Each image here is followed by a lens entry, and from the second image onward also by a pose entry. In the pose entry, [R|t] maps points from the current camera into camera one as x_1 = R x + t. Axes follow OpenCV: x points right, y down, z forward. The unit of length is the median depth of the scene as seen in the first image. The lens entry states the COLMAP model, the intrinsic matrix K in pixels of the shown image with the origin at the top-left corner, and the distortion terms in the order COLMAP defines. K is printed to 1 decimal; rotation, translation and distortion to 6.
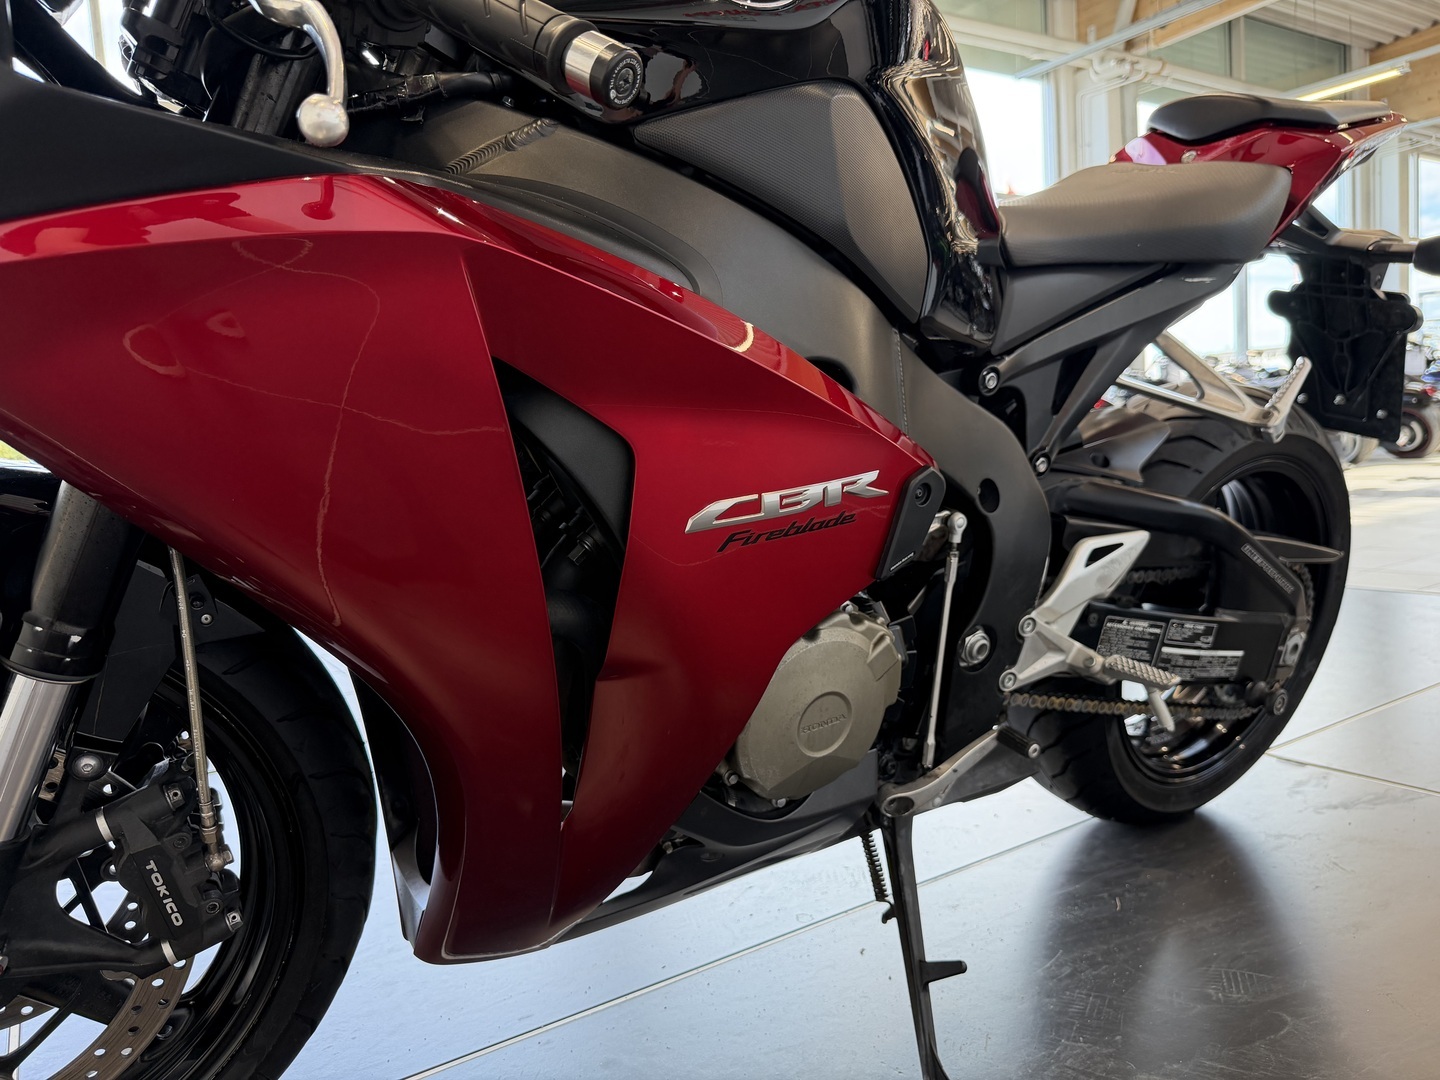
lens RADIAL K [[1035.4, 0, 720.0], [0, 1035.4, 540.0], [0, 0, 1]] dist [-0.007914, -0.005214]
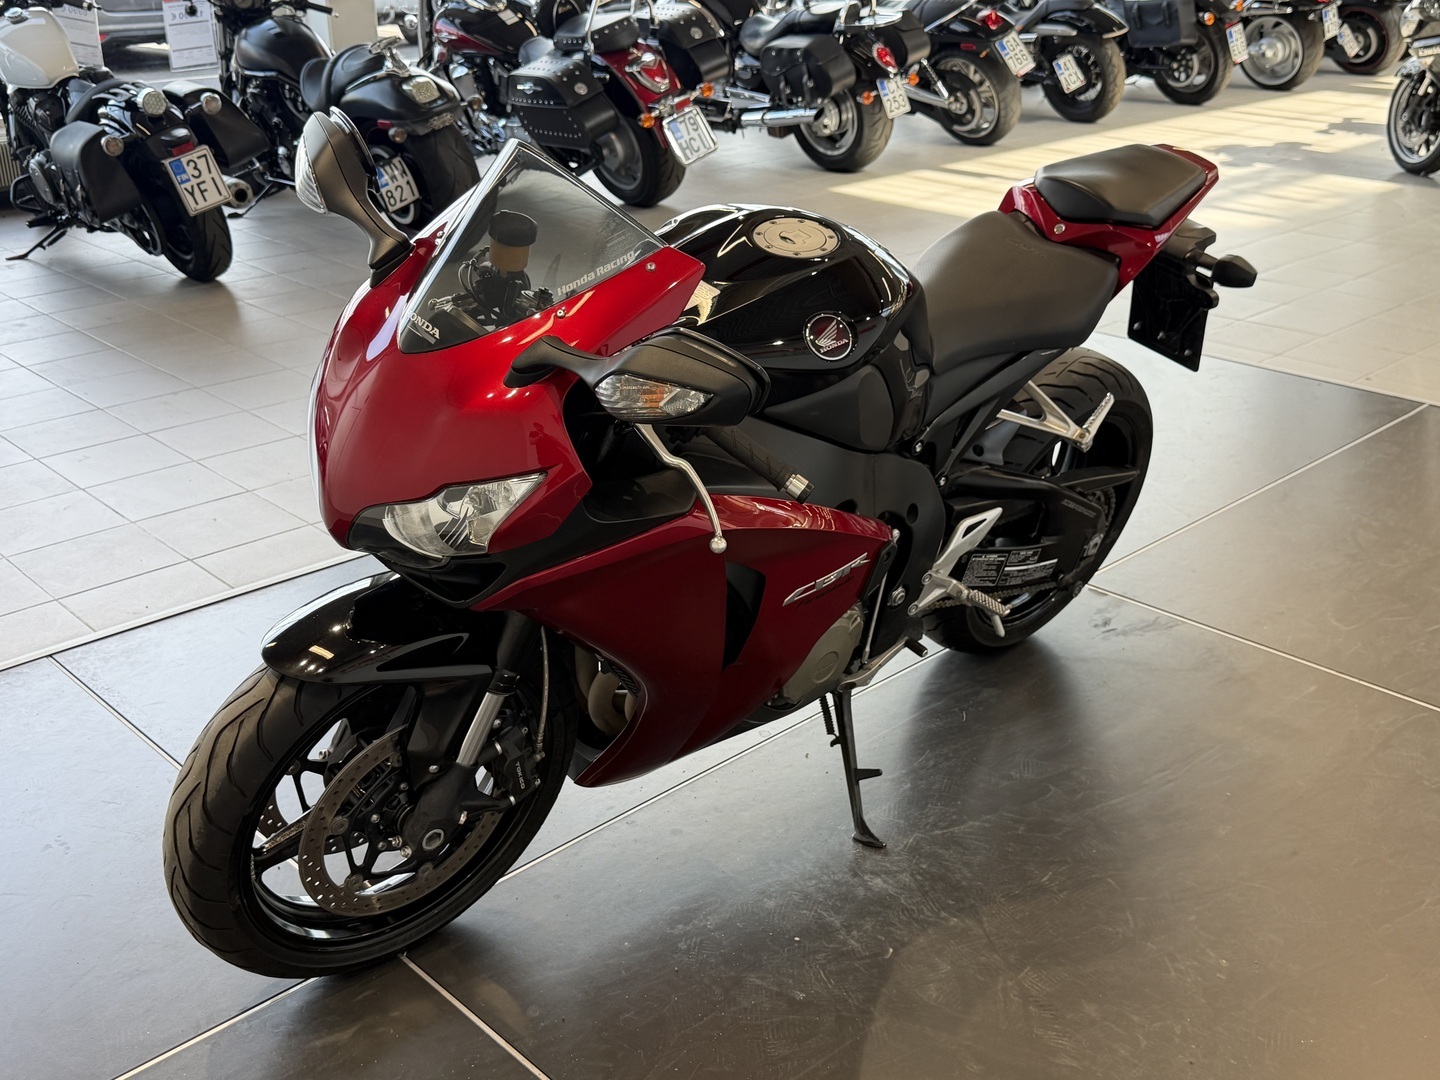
lens RADIAL K [[1510.5, 0, 772.1], [0, 1510.5, 543.9], [0, 0, 1]] dist [0.224032, -0.579437]
pose [[0.974191, -0.020358, 0.224806, -0.437685], [-0.048100, 0.954330, 0.294858, -0.603260], [-0.220542, -0.298061, 0.928720, -1.060193]]
